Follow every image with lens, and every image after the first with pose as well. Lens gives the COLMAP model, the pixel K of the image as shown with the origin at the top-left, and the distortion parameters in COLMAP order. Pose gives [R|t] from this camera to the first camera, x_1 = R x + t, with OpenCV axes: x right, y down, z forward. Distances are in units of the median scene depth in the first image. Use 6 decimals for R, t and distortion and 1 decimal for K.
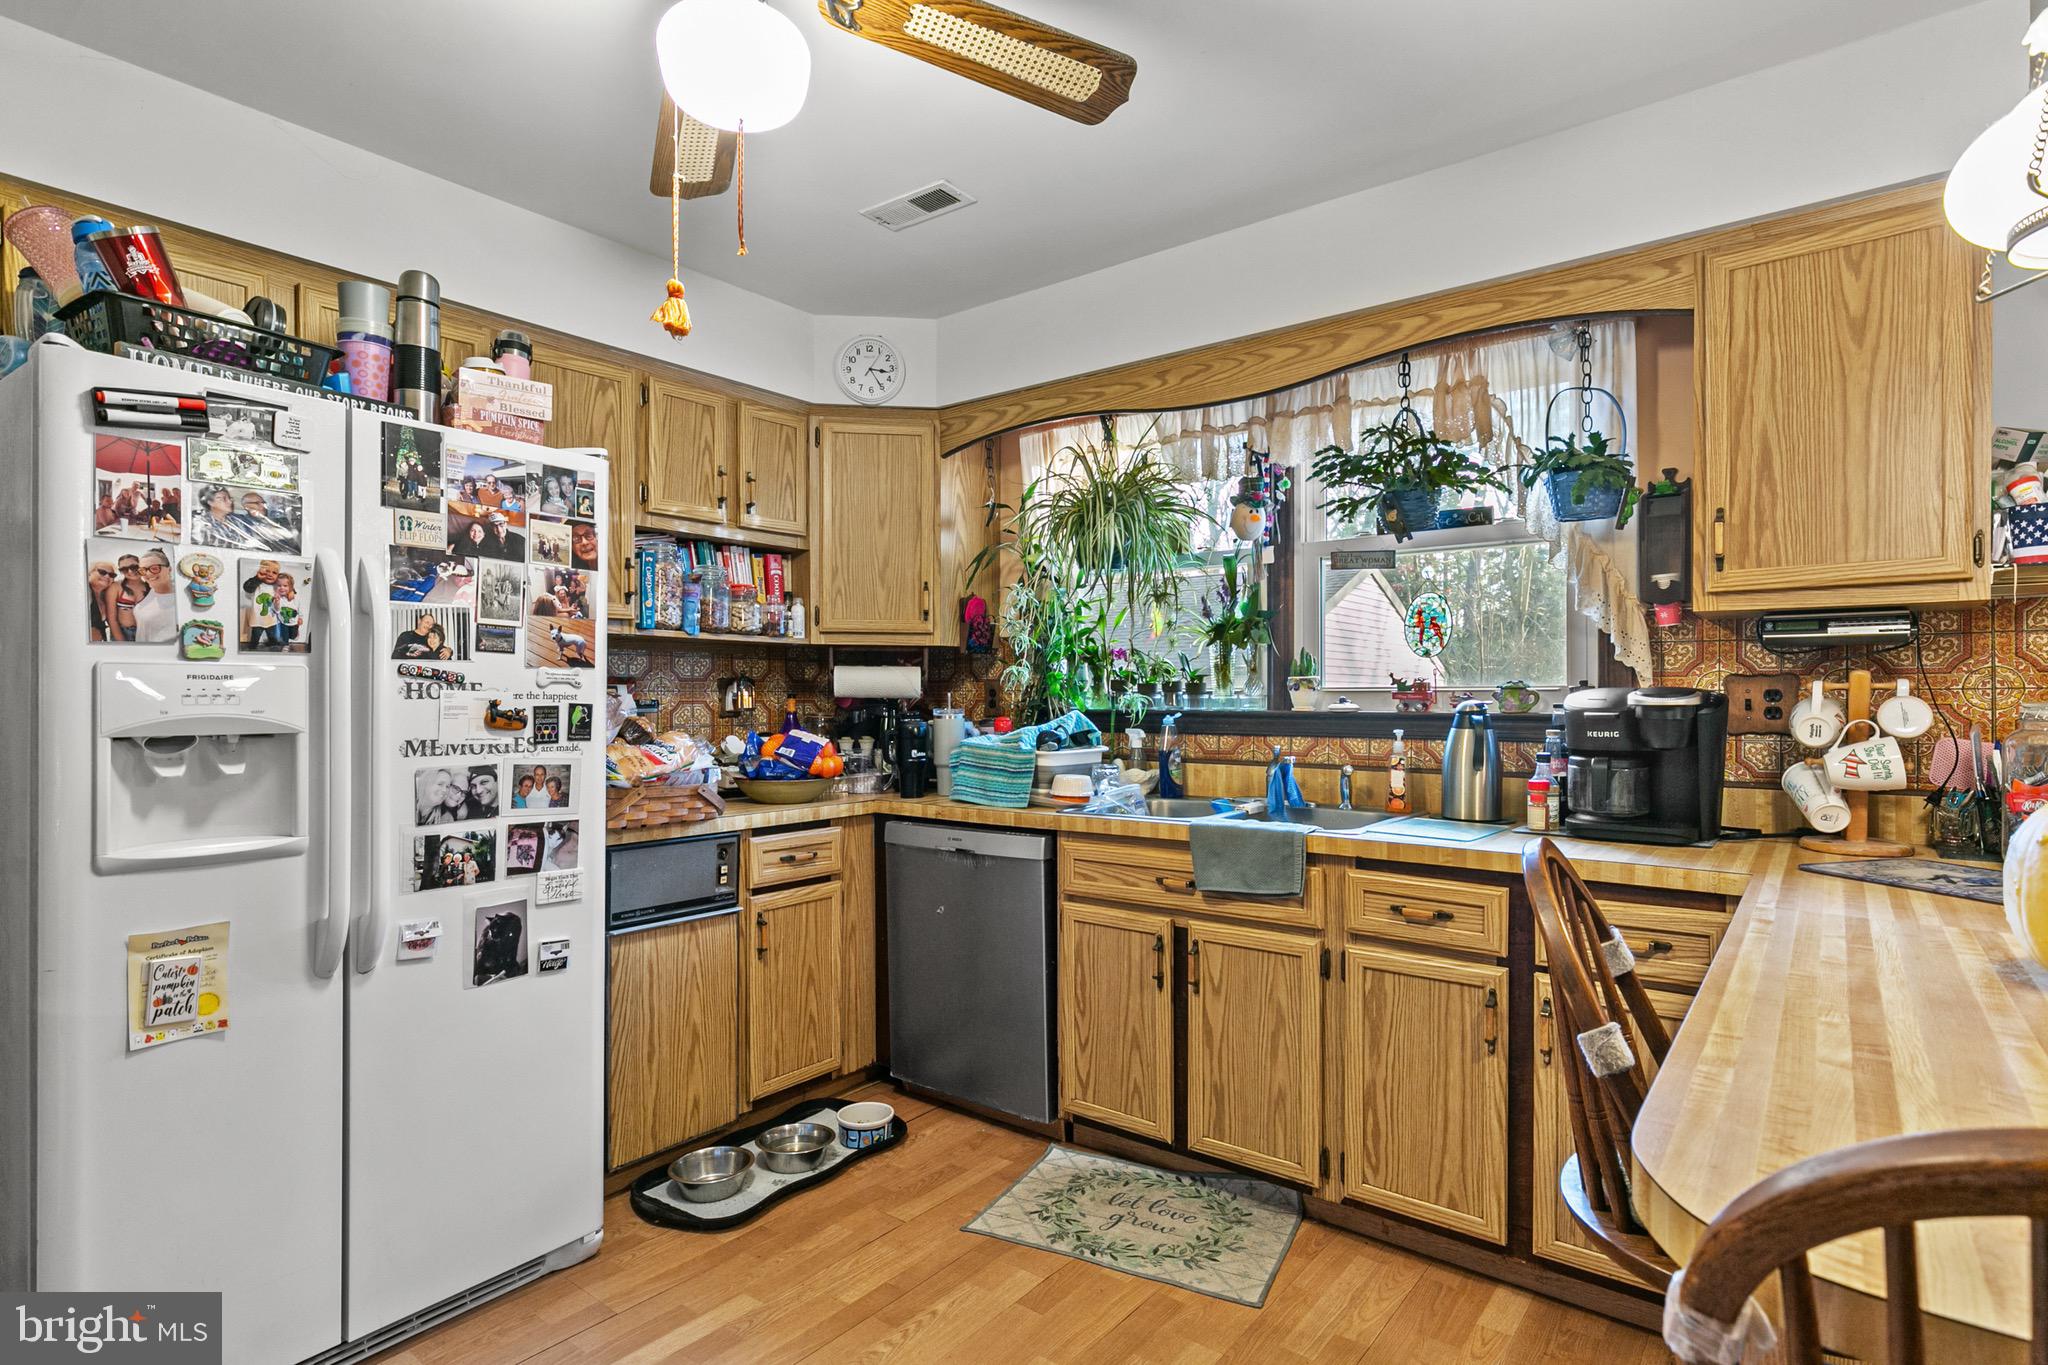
lens RADIAL K [[1038.3, 0, 969.9], [0, 1038.3, 705.0], [0, 0, 1]] dist [0.001511, -0.000225]
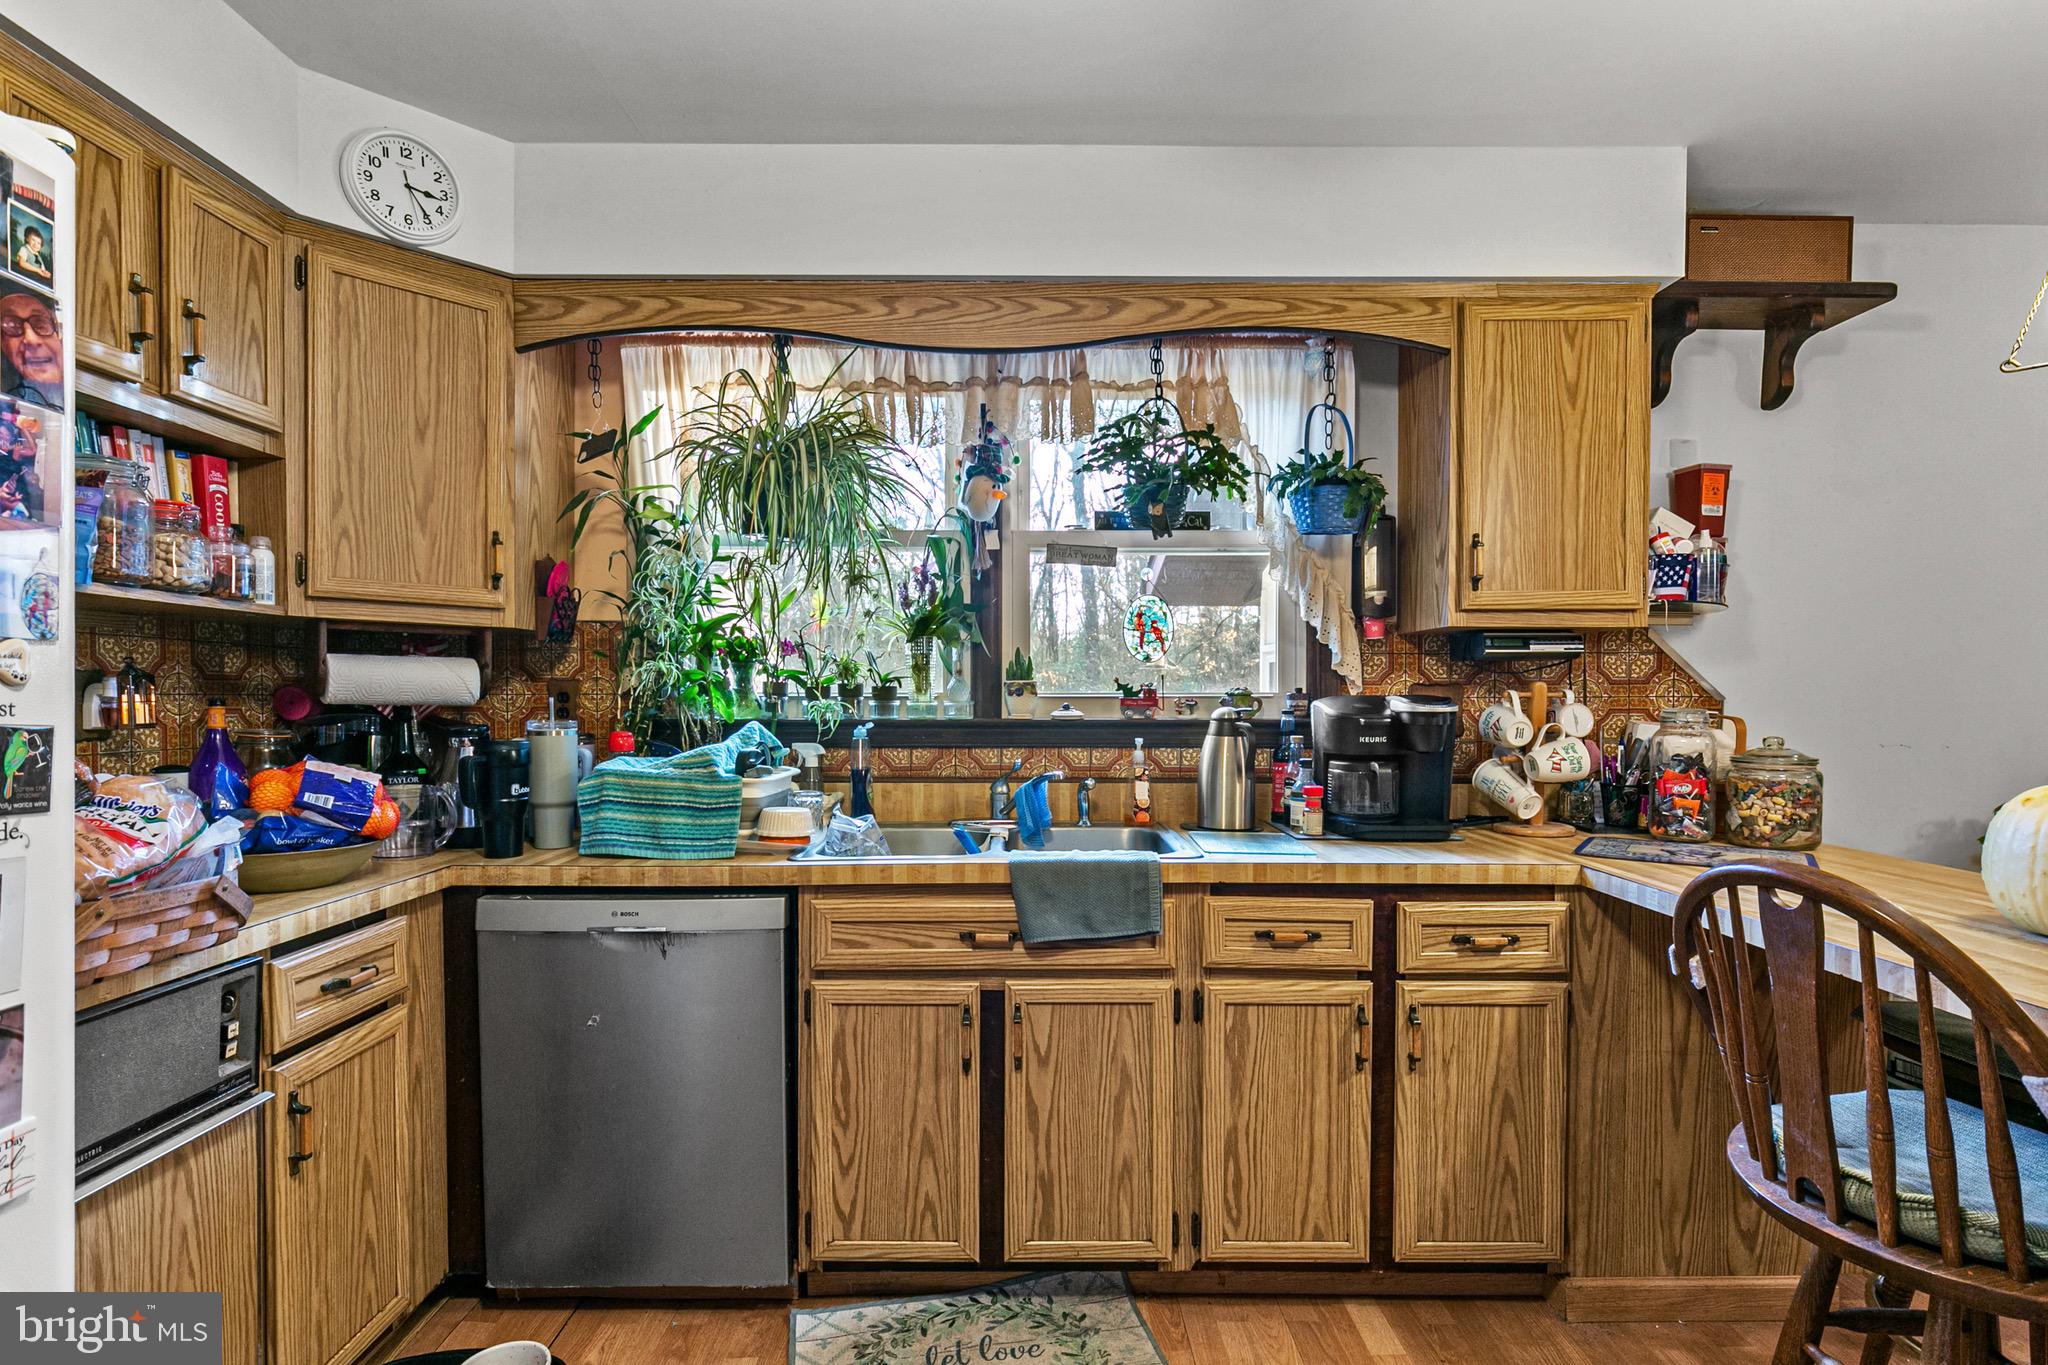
lens RADIAL K [[1026.1, 0, 993.4], [0, 1026.1, 717.9], [0, 0, 1]] dist [-0.001625, -0.000533]
pose [[0.770054, -0.011148, 0.637882, -0.338859], [0.004417, 0.999917, 0.012143, -0.007709], [-0.637964, -0.006533, 0.770039, 0.438529]]
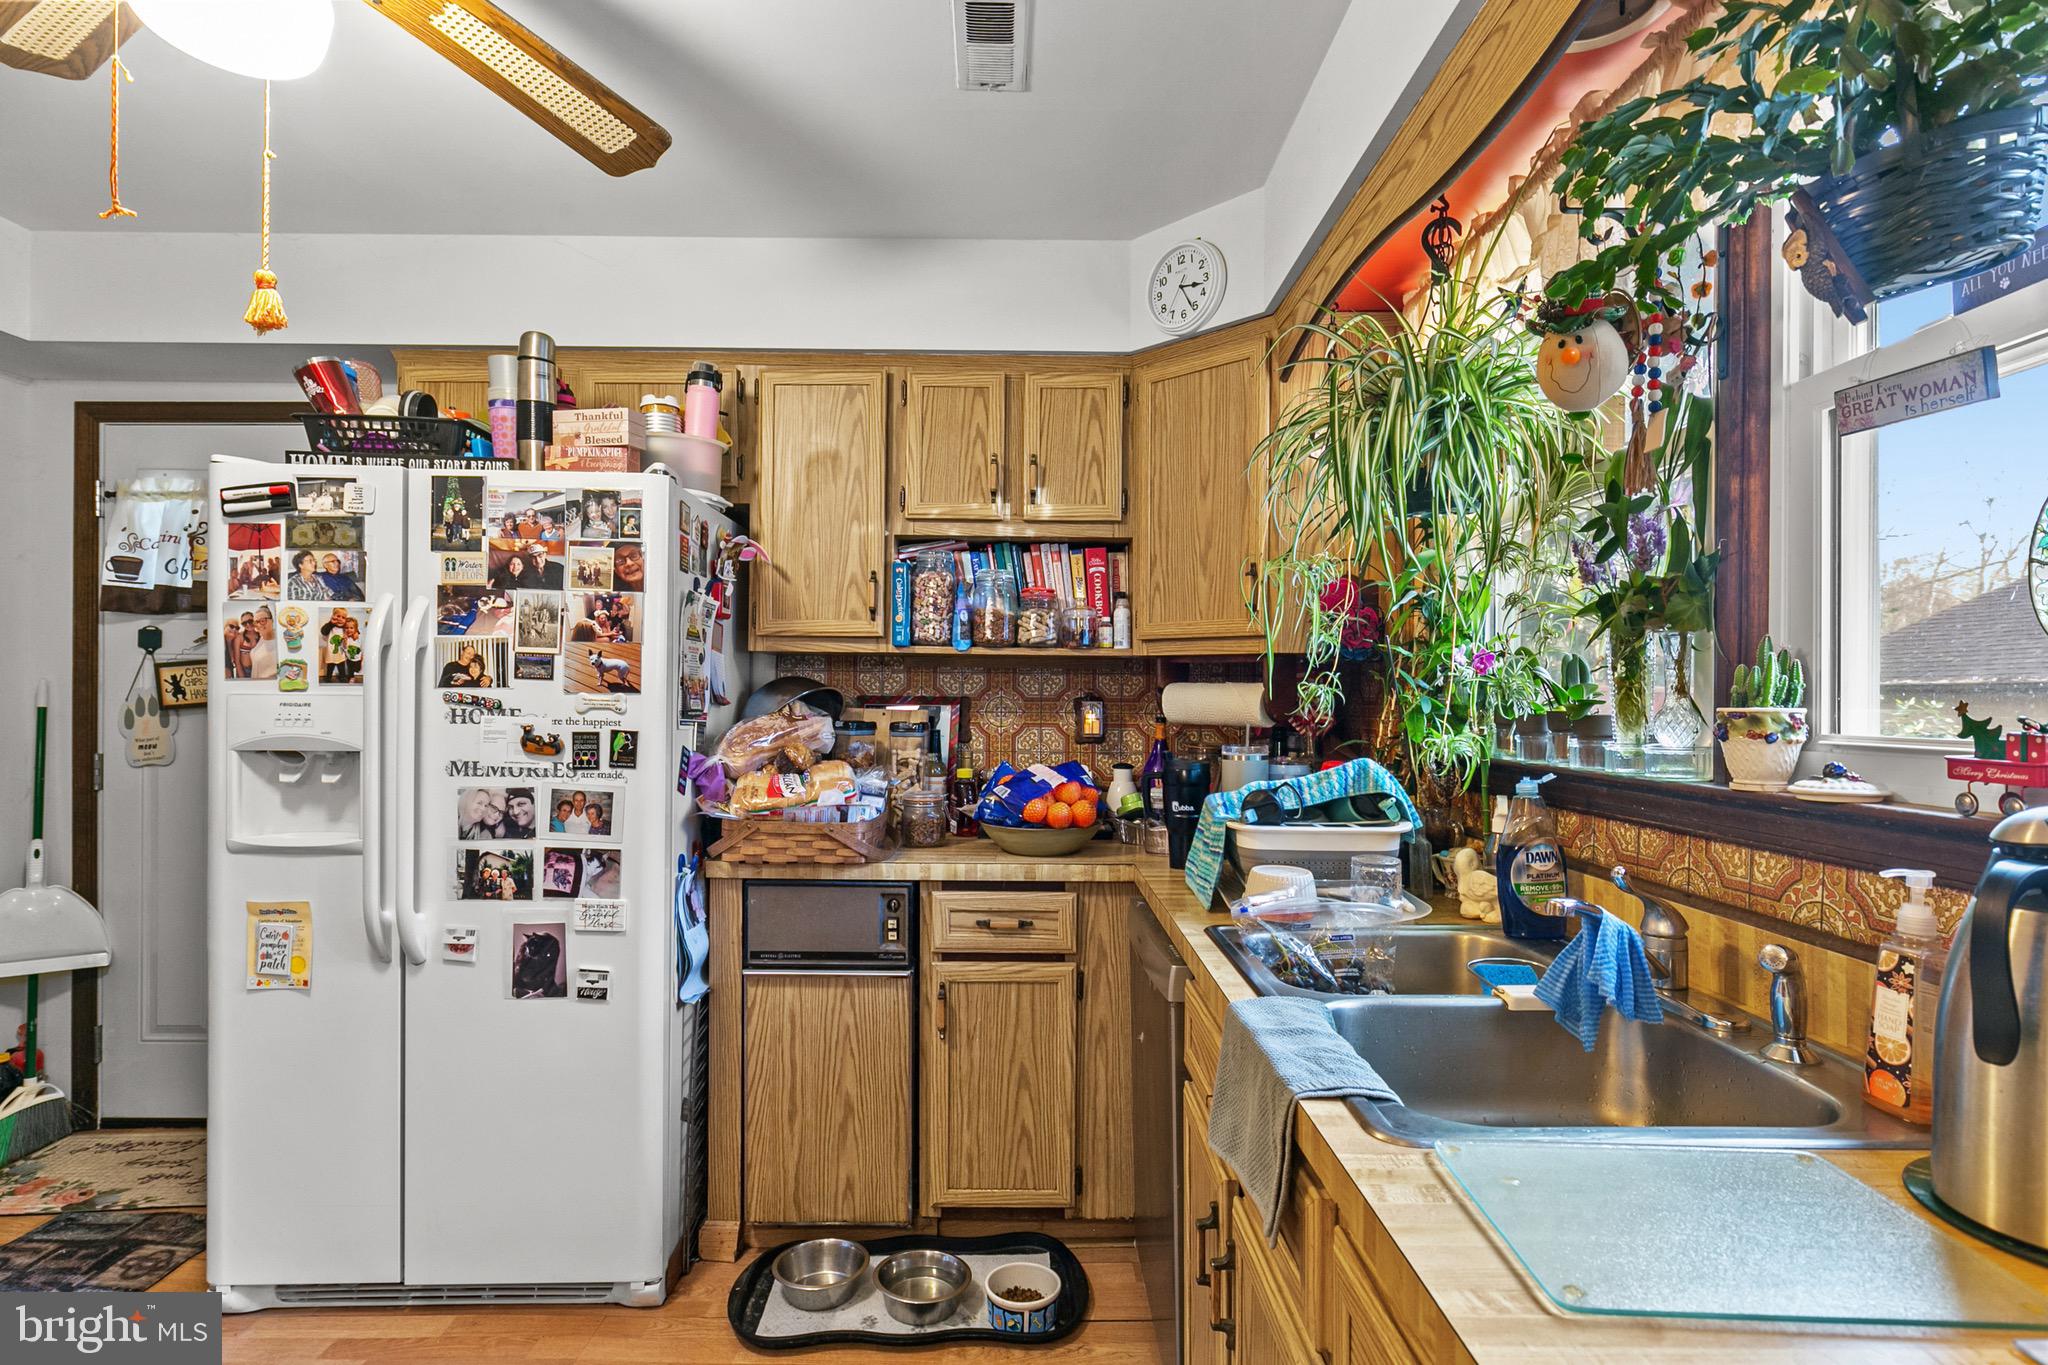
lens RADIAL K [[995.1, 0, 992.5], [0, 995.1, 700.9], [0, 0, 1]] dist [0.000520, 0.000299]
pose [[0.643985, 0.007410, -0.765002, 0.558555], [-0.015742, 0.999870, -0.003567, -0.030762], [0.764876, 0.014340, 0.644018, 0.666461]]
